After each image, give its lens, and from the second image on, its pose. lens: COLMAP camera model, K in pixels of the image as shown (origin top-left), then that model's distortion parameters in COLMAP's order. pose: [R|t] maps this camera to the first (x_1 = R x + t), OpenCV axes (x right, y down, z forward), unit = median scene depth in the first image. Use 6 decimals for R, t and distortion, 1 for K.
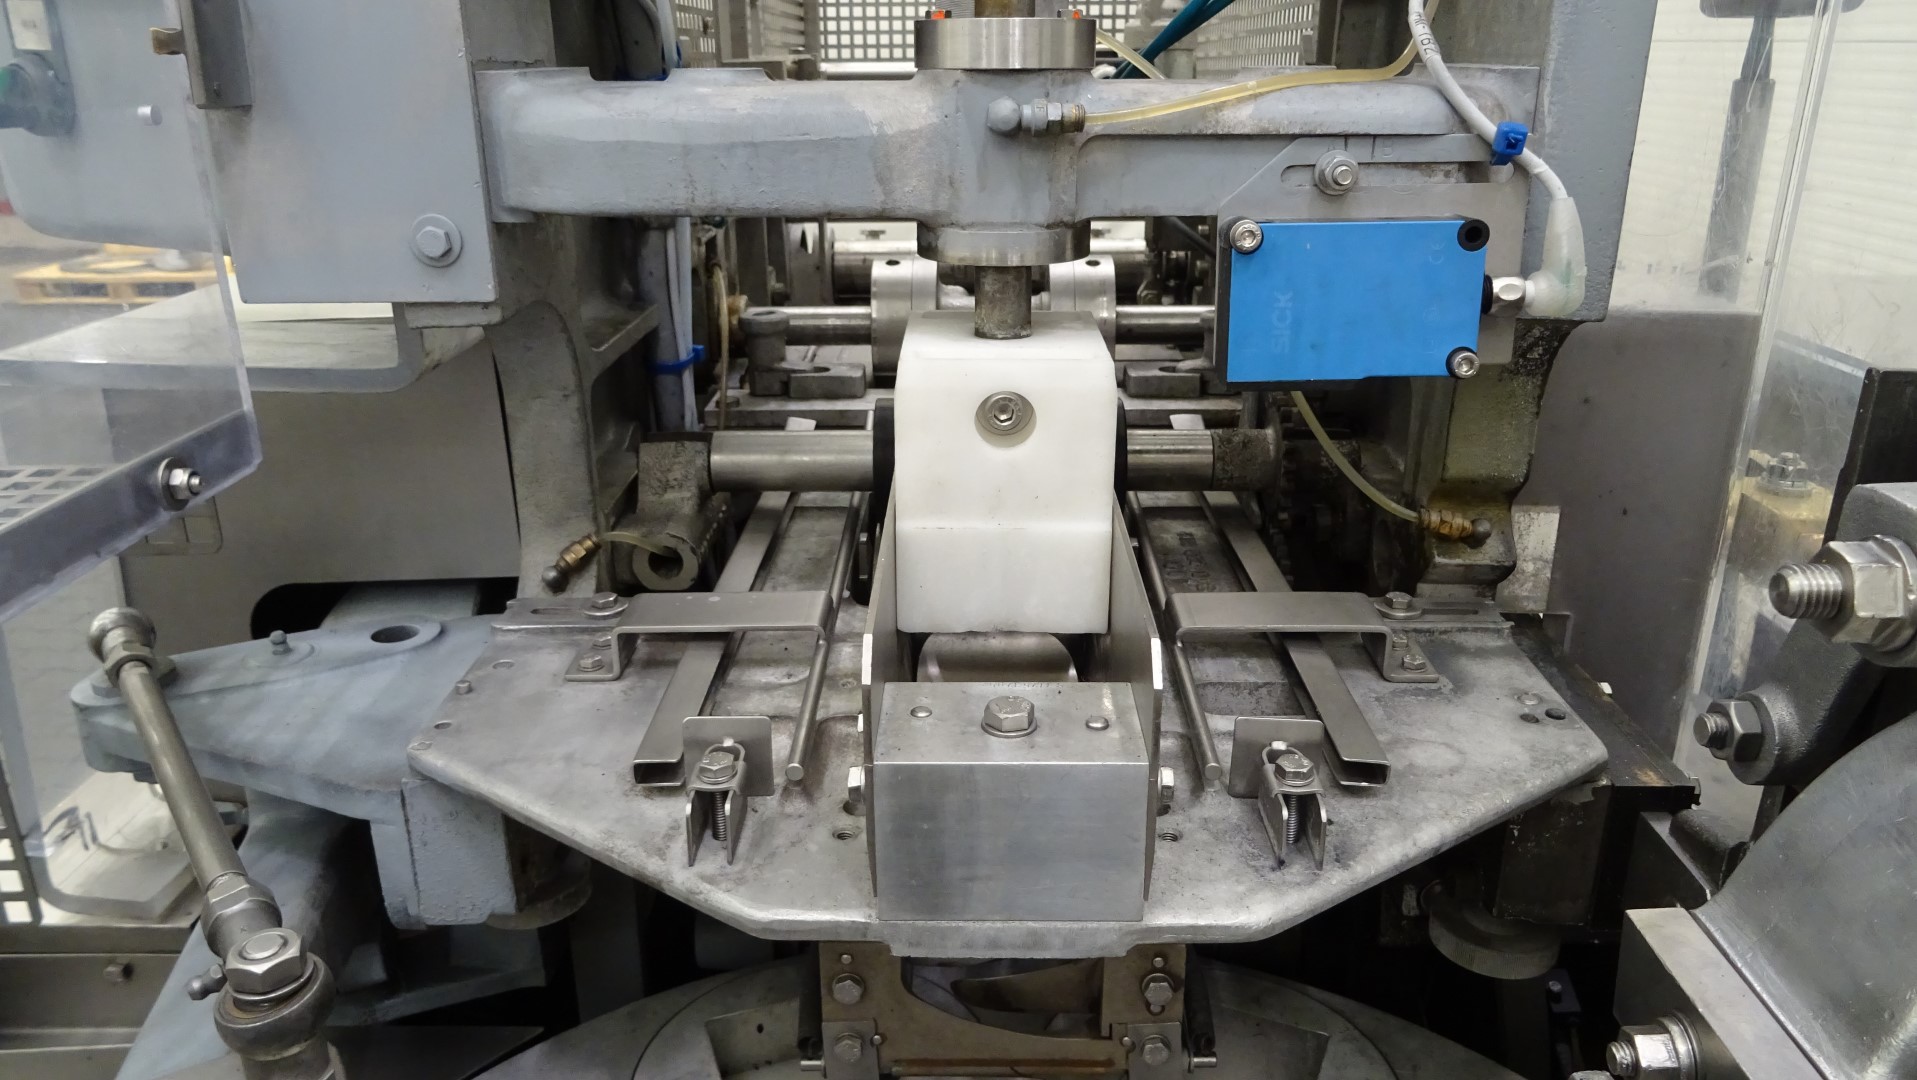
lens RADIAL K [[1370.5, 0, 956.5], [0, 1370.5, 550.0], [0, 0, 1]] dist [0.000828, -0.000674]
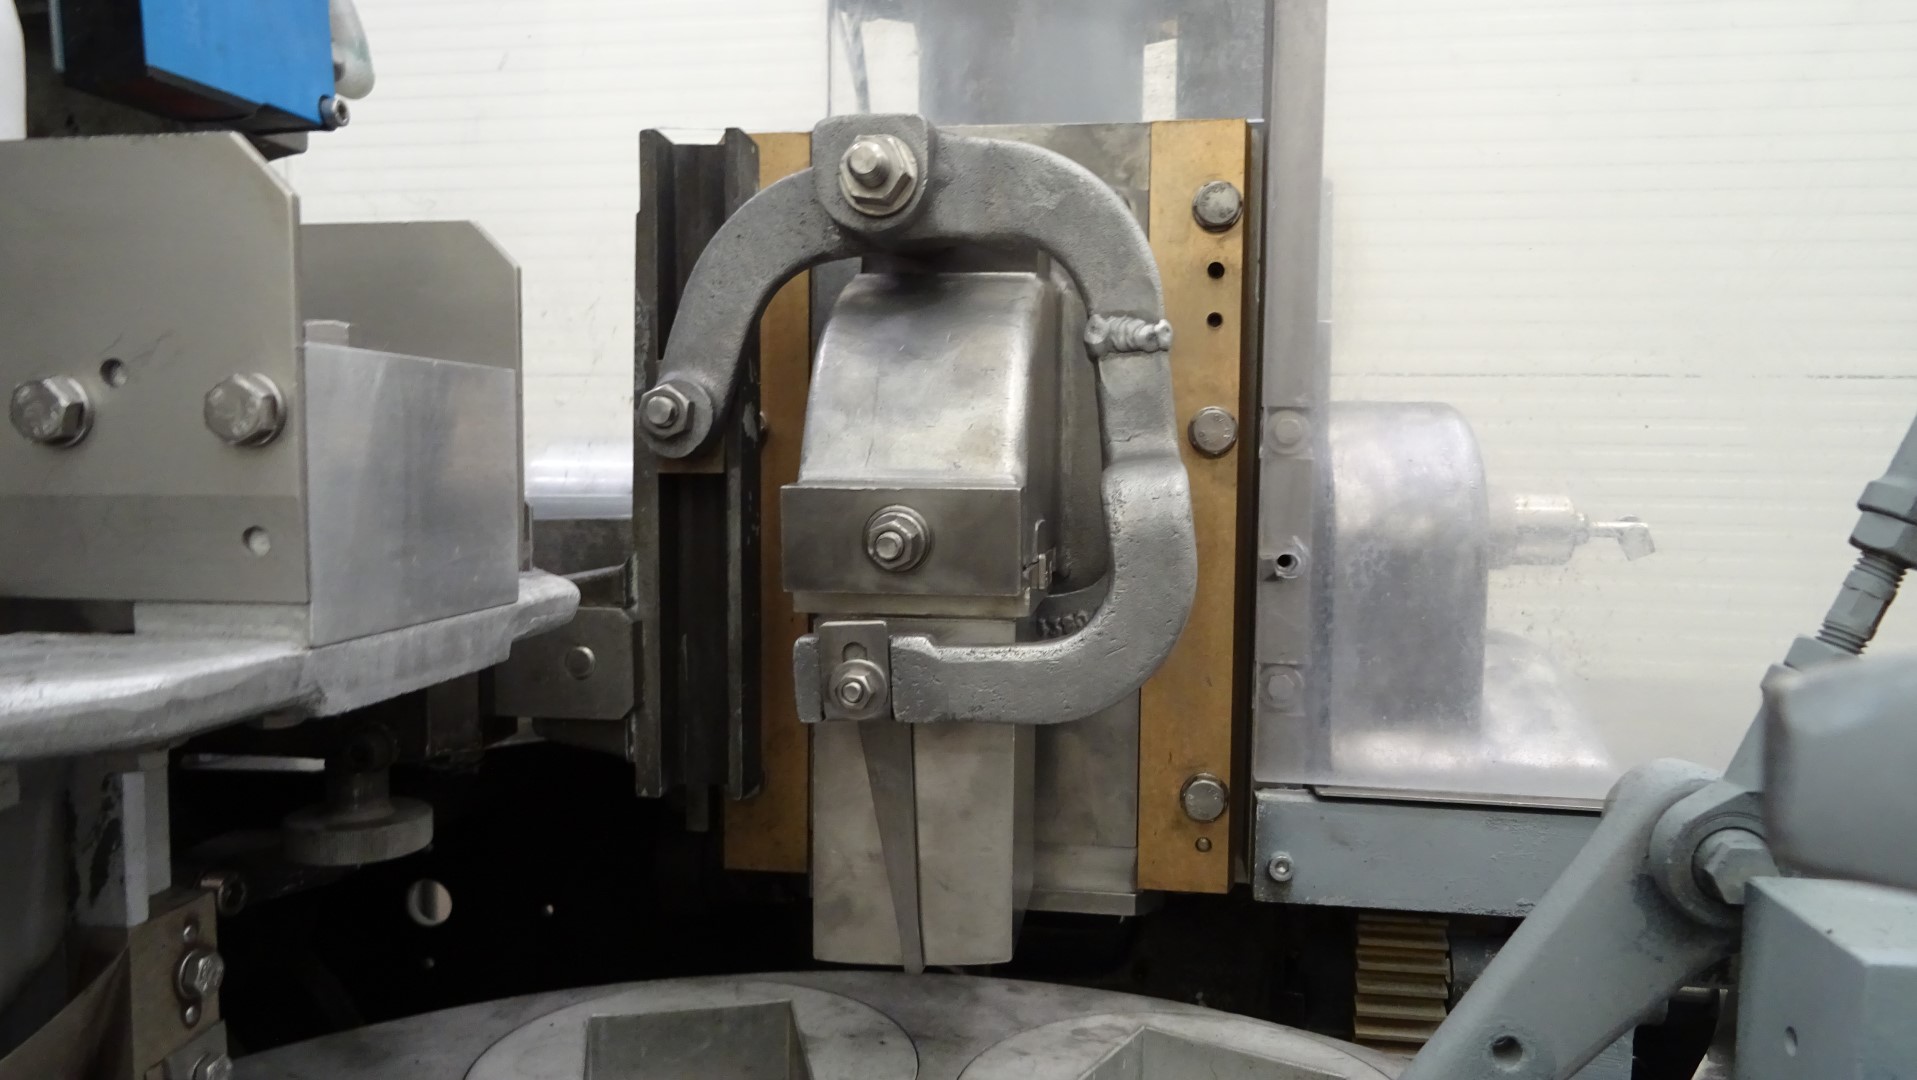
lens RADIAL K [[1370.5, 0, 956.5], [0, 1370.5, 550.0], [0, 0, 1]] dist [0.000828, -0.000674]
pose [[0.130798, -0.062768, 0.989420, -0.588795], [0.333341, 0.942675, 0.015736, 0.308991], [-0.933689, 0.327756, 0.144223, 0.637802]]
